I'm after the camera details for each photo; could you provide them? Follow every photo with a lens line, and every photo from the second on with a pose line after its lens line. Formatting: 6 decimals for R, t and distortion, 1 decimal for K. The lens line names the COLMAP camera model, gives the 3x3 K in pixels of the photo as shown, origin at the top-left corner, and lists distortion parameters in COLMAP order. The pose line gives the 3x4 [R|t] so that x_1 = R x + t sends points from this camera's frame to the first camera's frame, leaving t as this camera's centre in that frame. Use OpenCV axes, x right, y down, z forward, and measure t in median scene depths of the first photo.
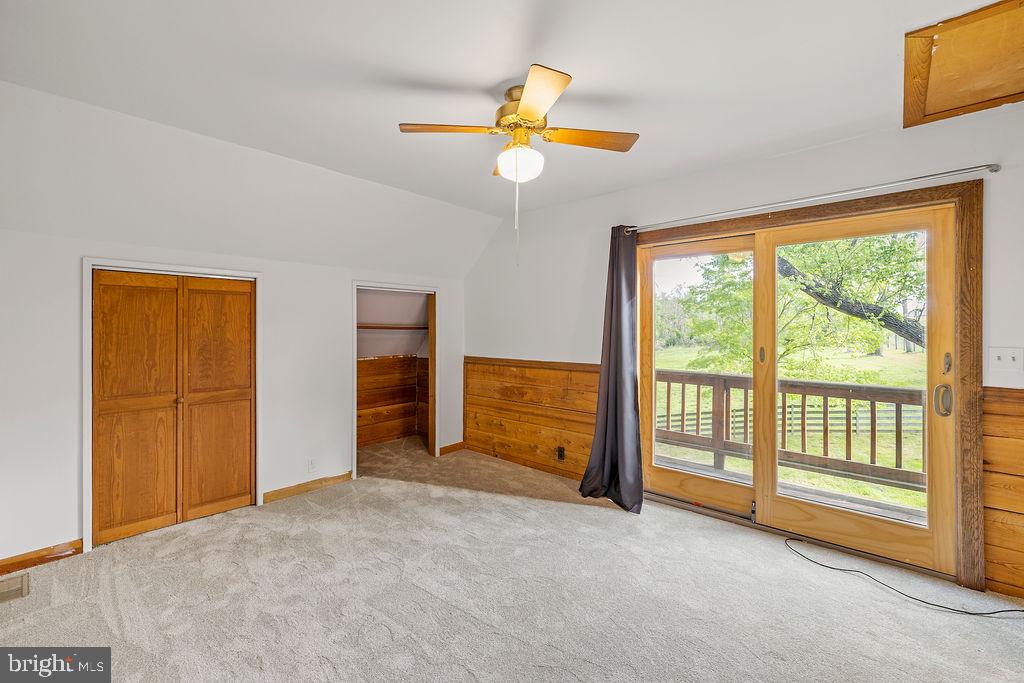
lens RADIAL K [[455.3, 0, 501.2], [0, 455.3, 319.9], [0, 0, 1]] dist [0.001280, -0.000269]
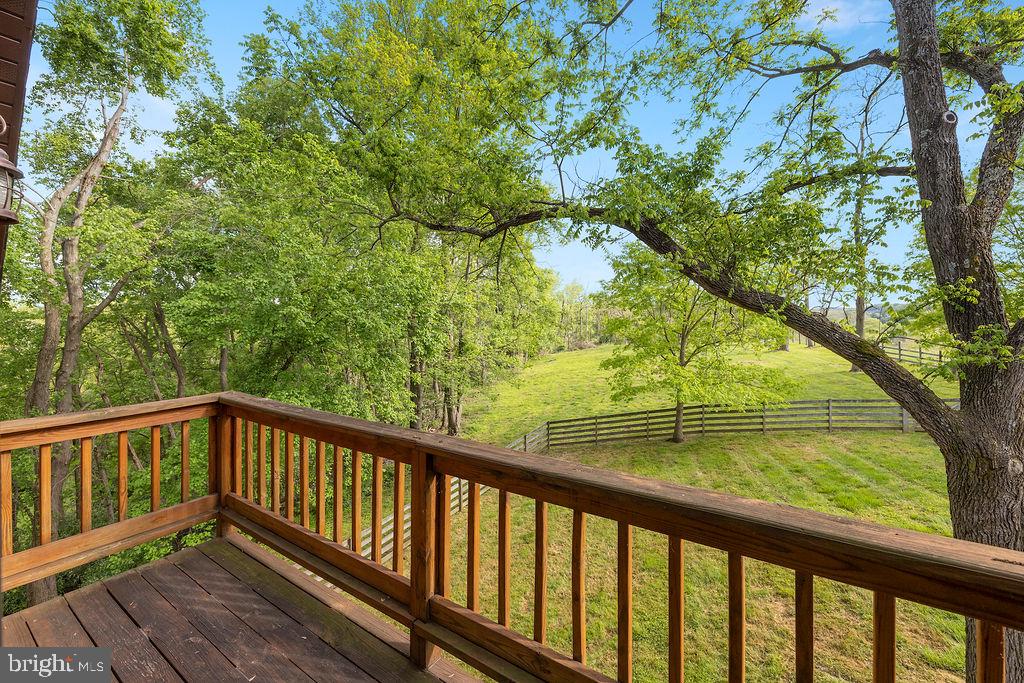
lens RADIAL K [[455.3, 0, 514.5], [0, 455.3, 323.9], [0, 0, 1]] dist [0.001280, -0.000269]
pose [[0.988017, -0.005902, 0.154232, 0.276070], [0.003968, 0.999910, 0.012847, 0.004472], [-0.154294, -0.012081, 0.987951, 0.318629]]
